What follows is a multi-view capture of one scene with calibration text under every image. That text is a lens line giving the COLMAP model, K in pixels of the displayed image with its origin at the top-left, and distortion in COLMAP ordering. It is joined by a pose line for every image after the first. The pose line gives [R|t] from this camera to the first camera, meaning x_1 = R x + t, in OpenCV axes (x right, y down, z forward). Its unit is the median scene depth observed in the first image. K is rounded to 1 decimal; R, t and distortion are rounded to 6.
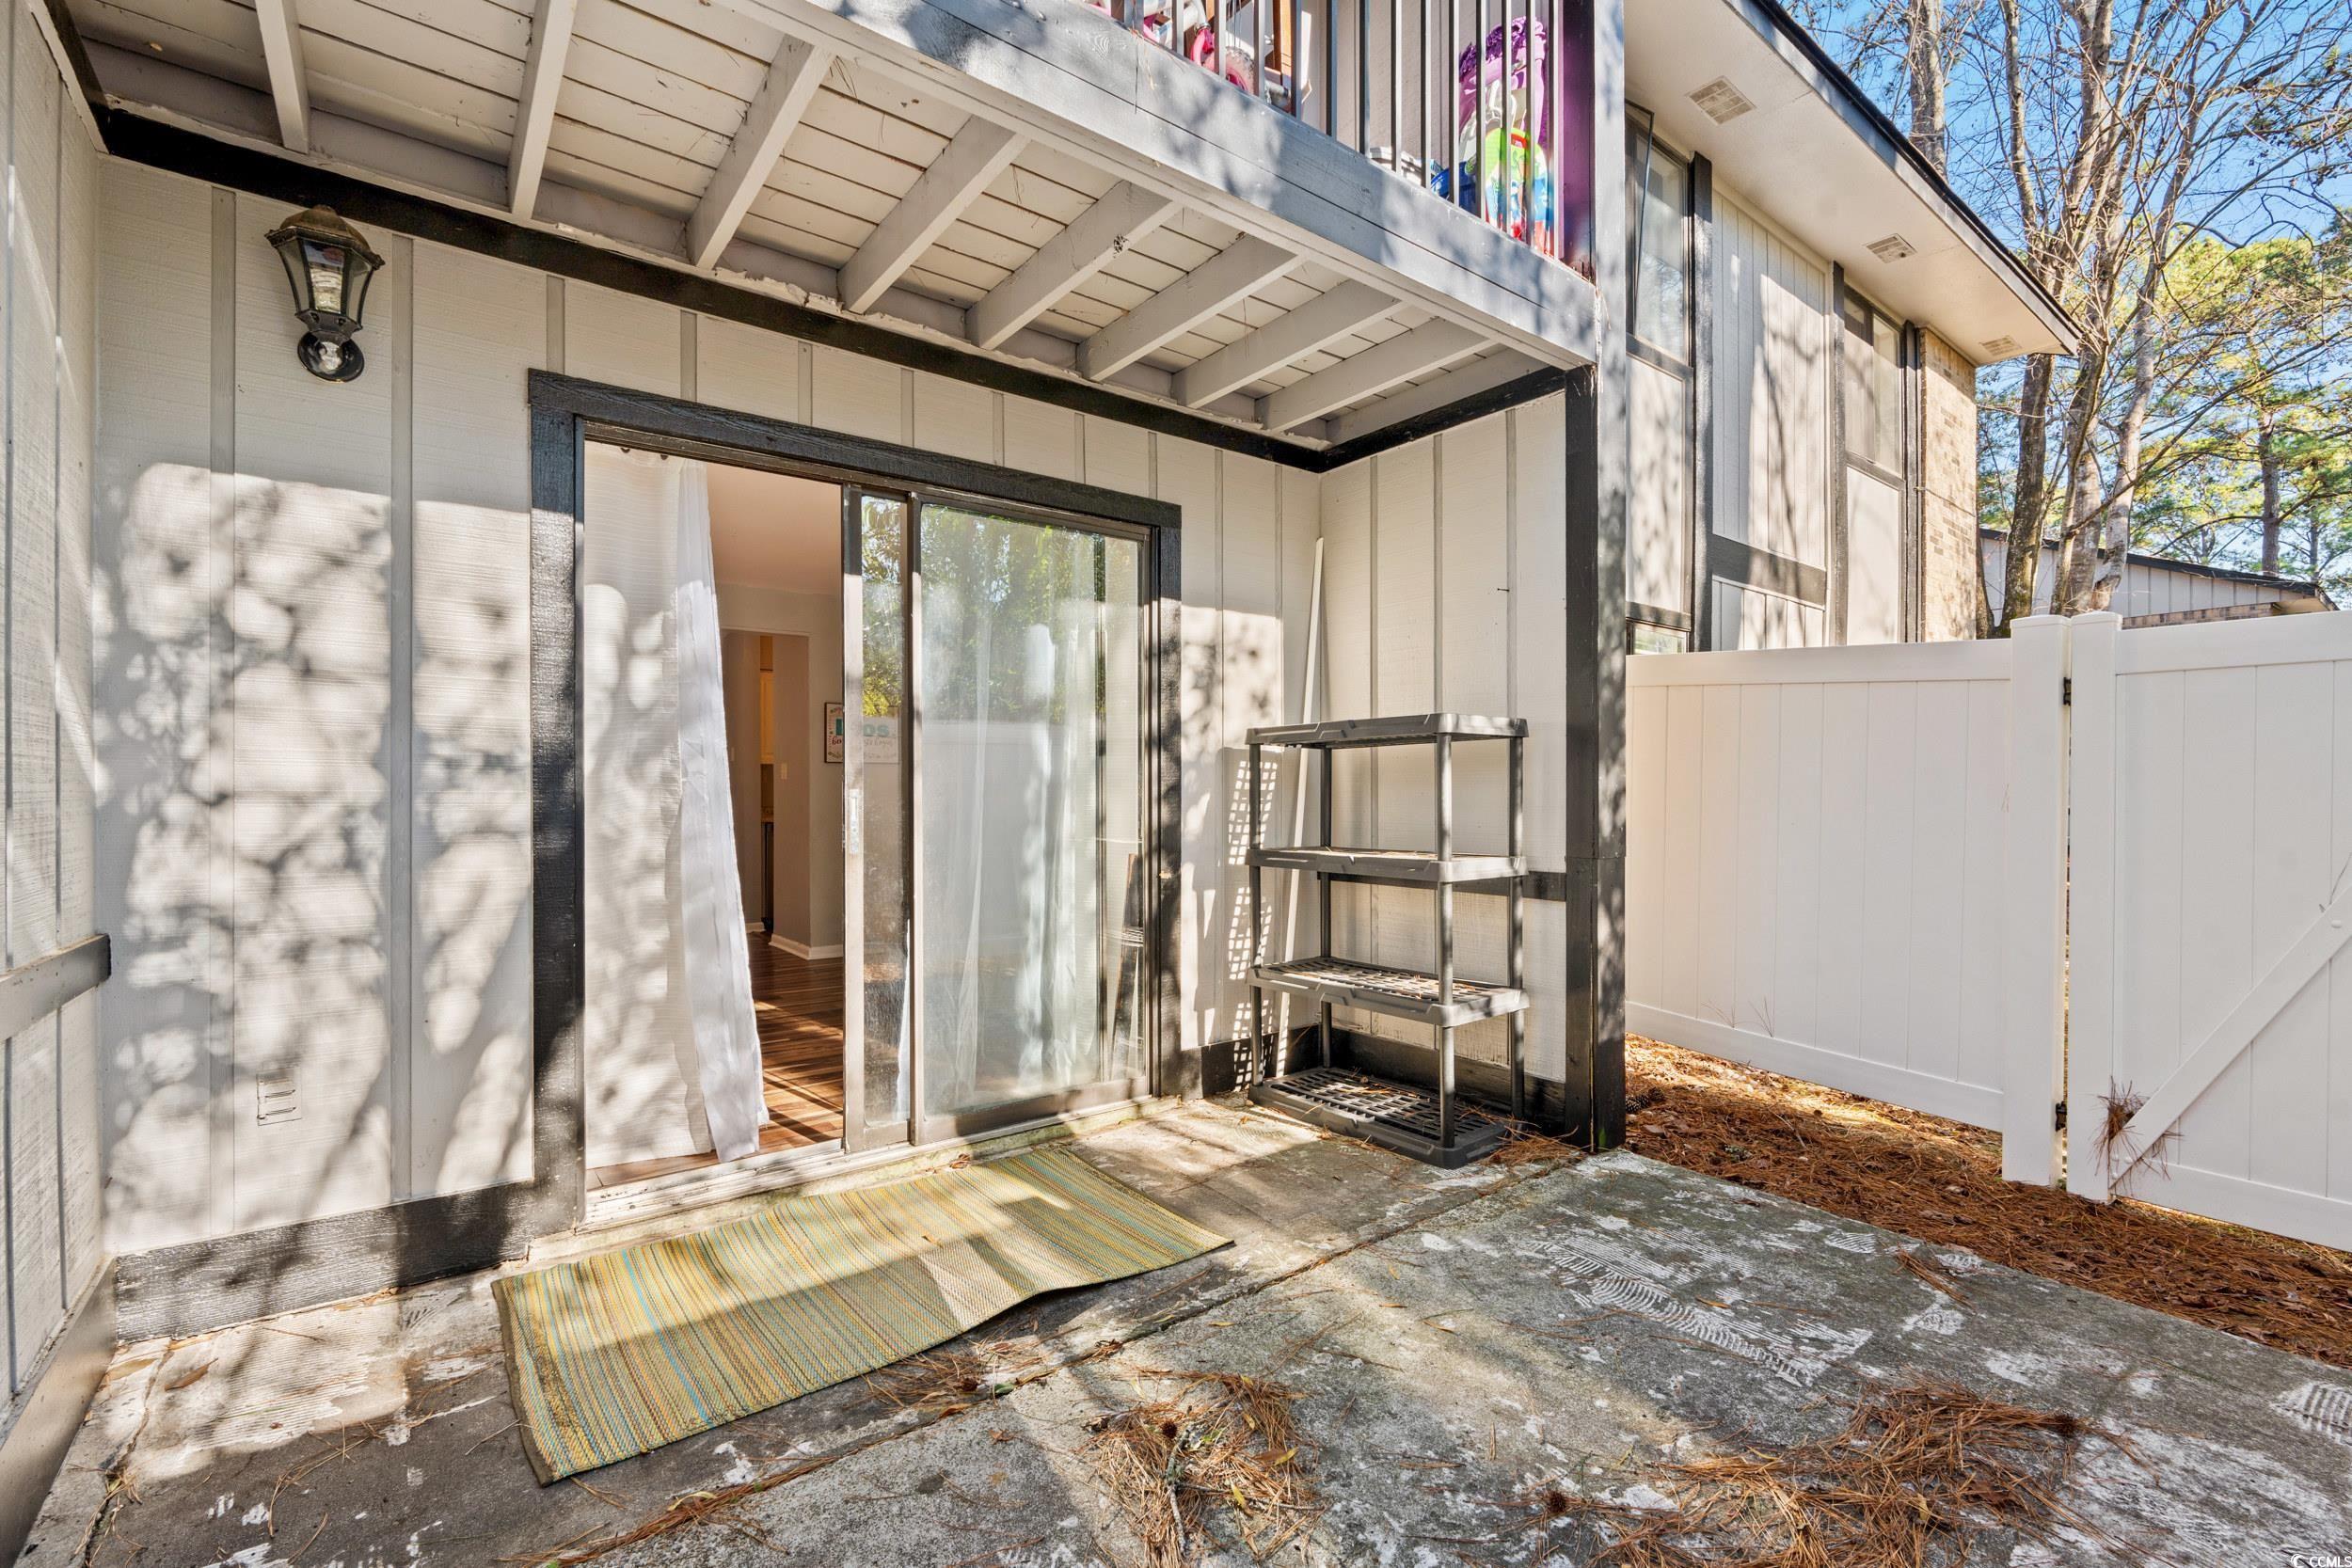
lens RADIAL K [[1031.8, 0, 1171.8], [0, 1031.8, 787.6], [0, 0, 1]] dist [-0.002462, 0.000092]
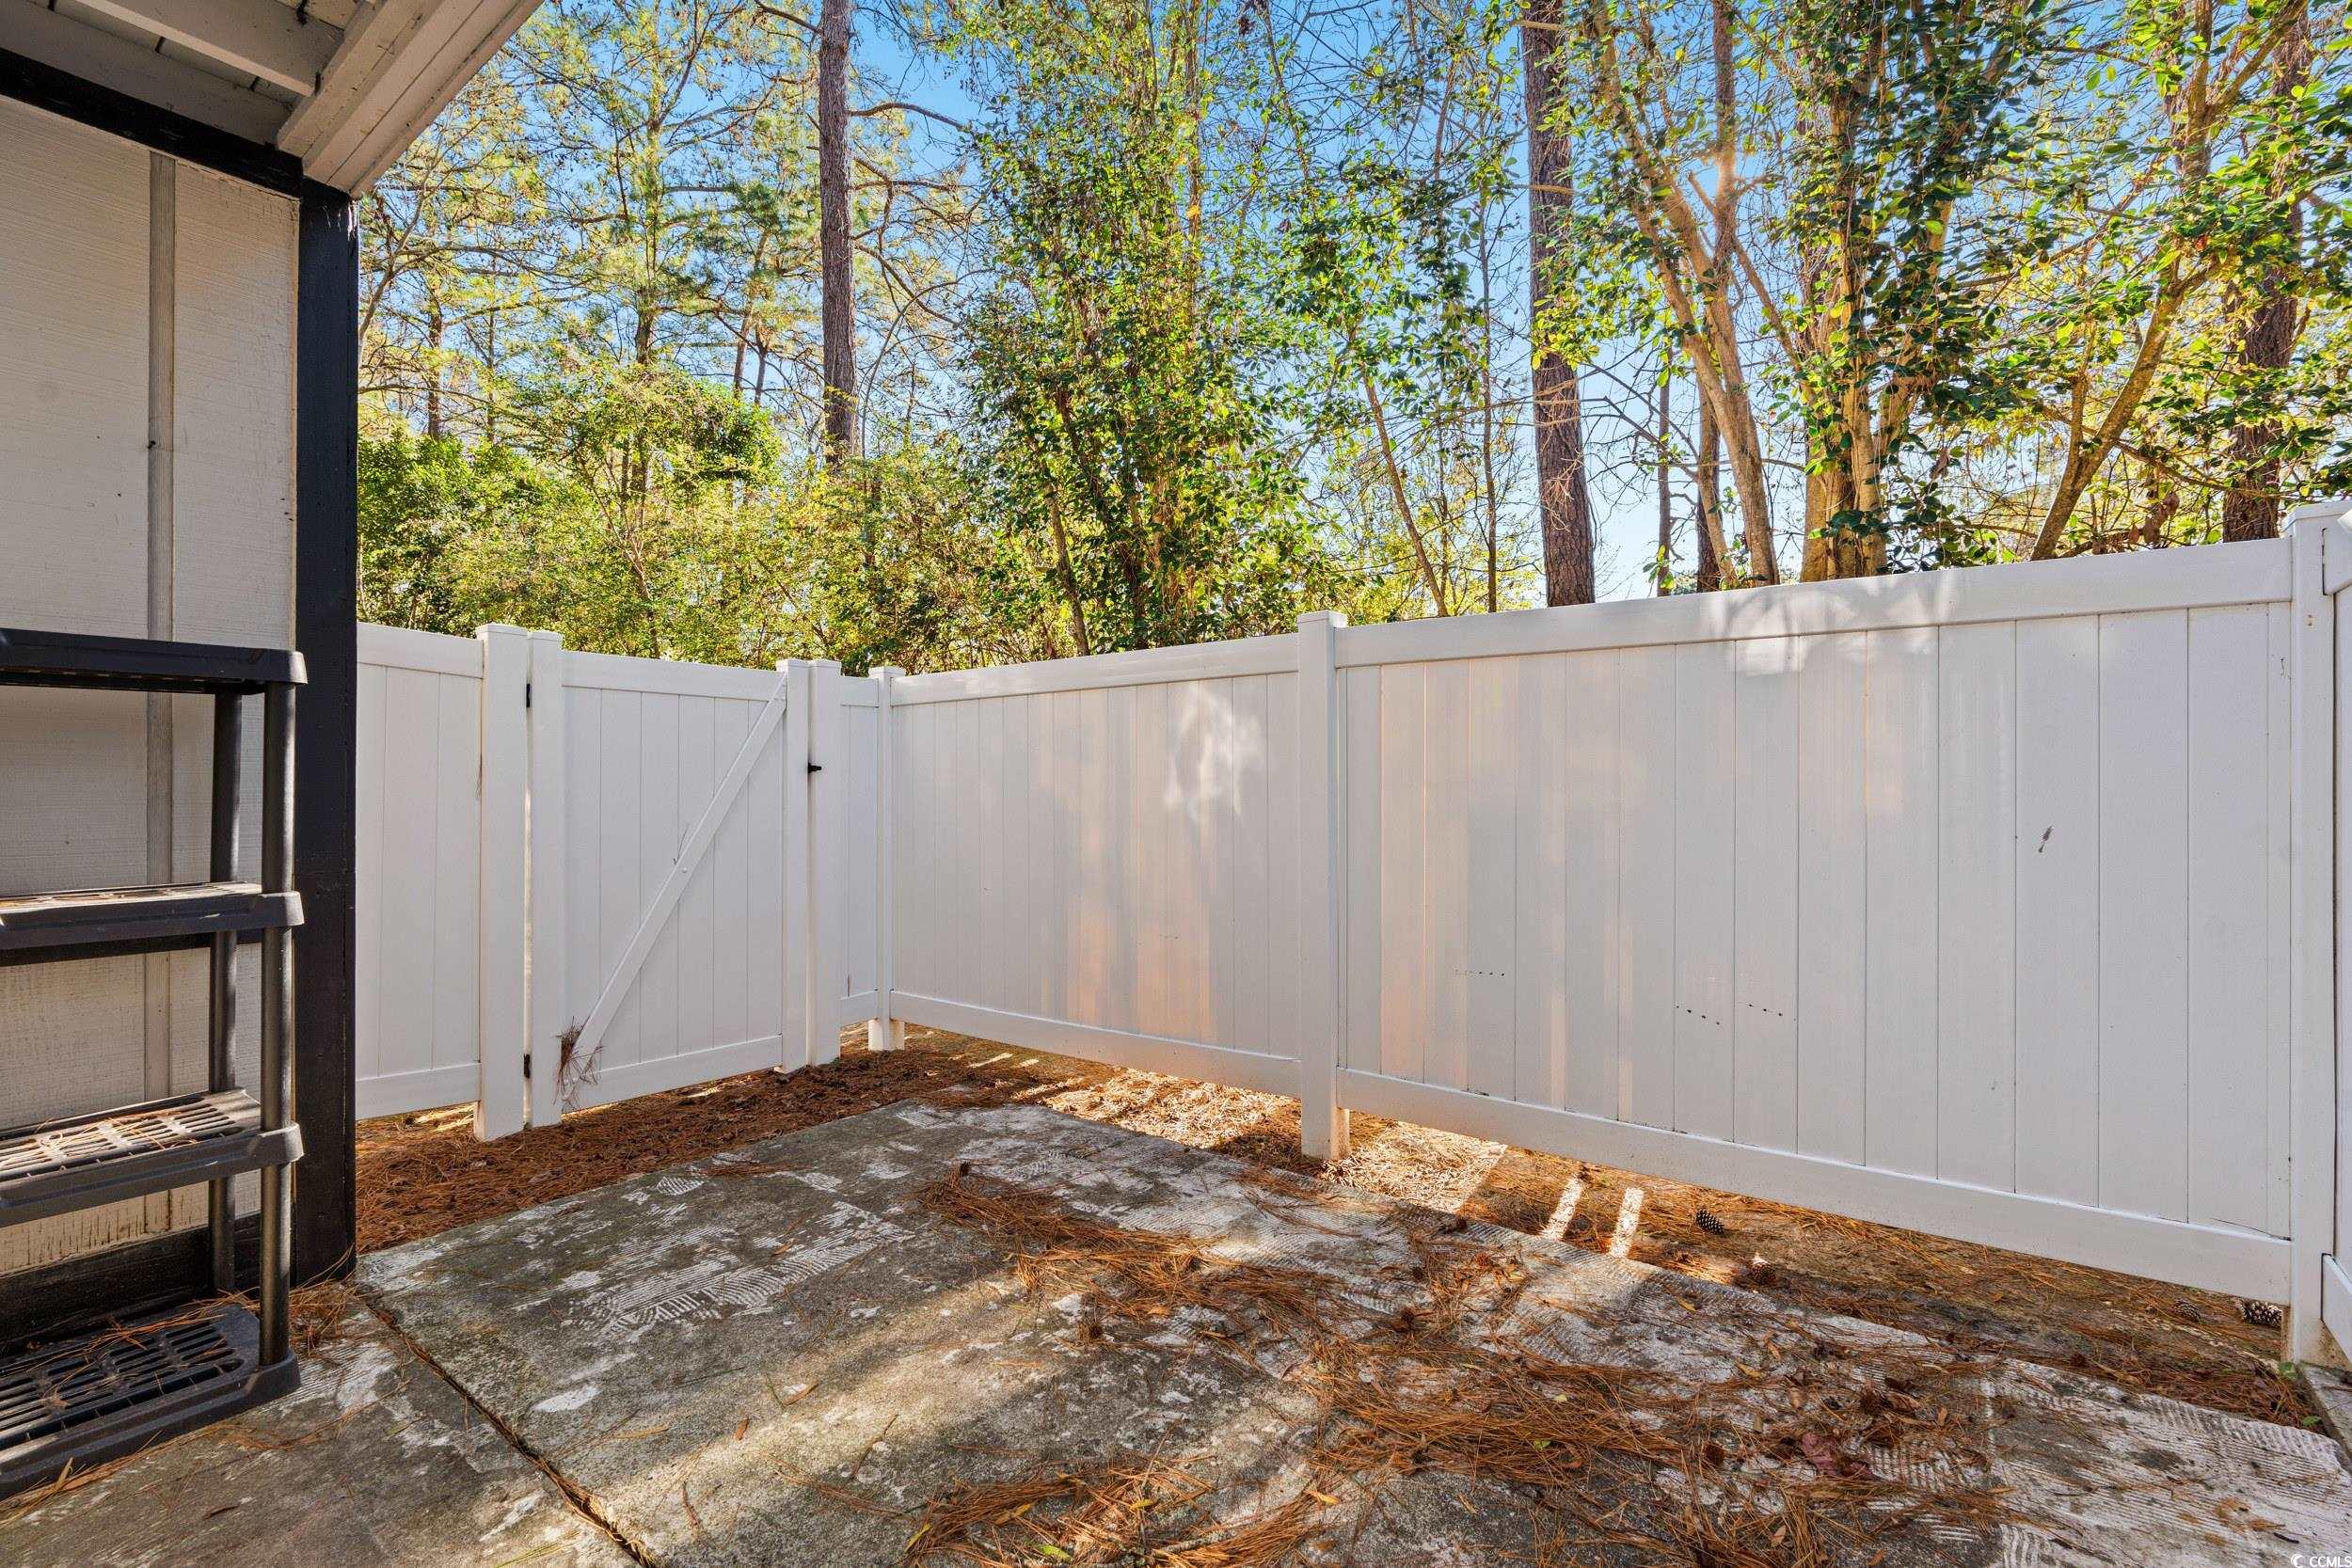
lens RADIAL K [[1031.8, 0, 1171.8], [0, 1031.8, 787.6], [0, 0, 1]] dist [-0.002462, 0.000092]
pose [[-0.268193, -0.004400, 0.963355, -0.580110], [-0.004143, 0.999986, 0.003414, 0.003222], [-0.963356, -0.003075, -0.268207, 0.813851]]
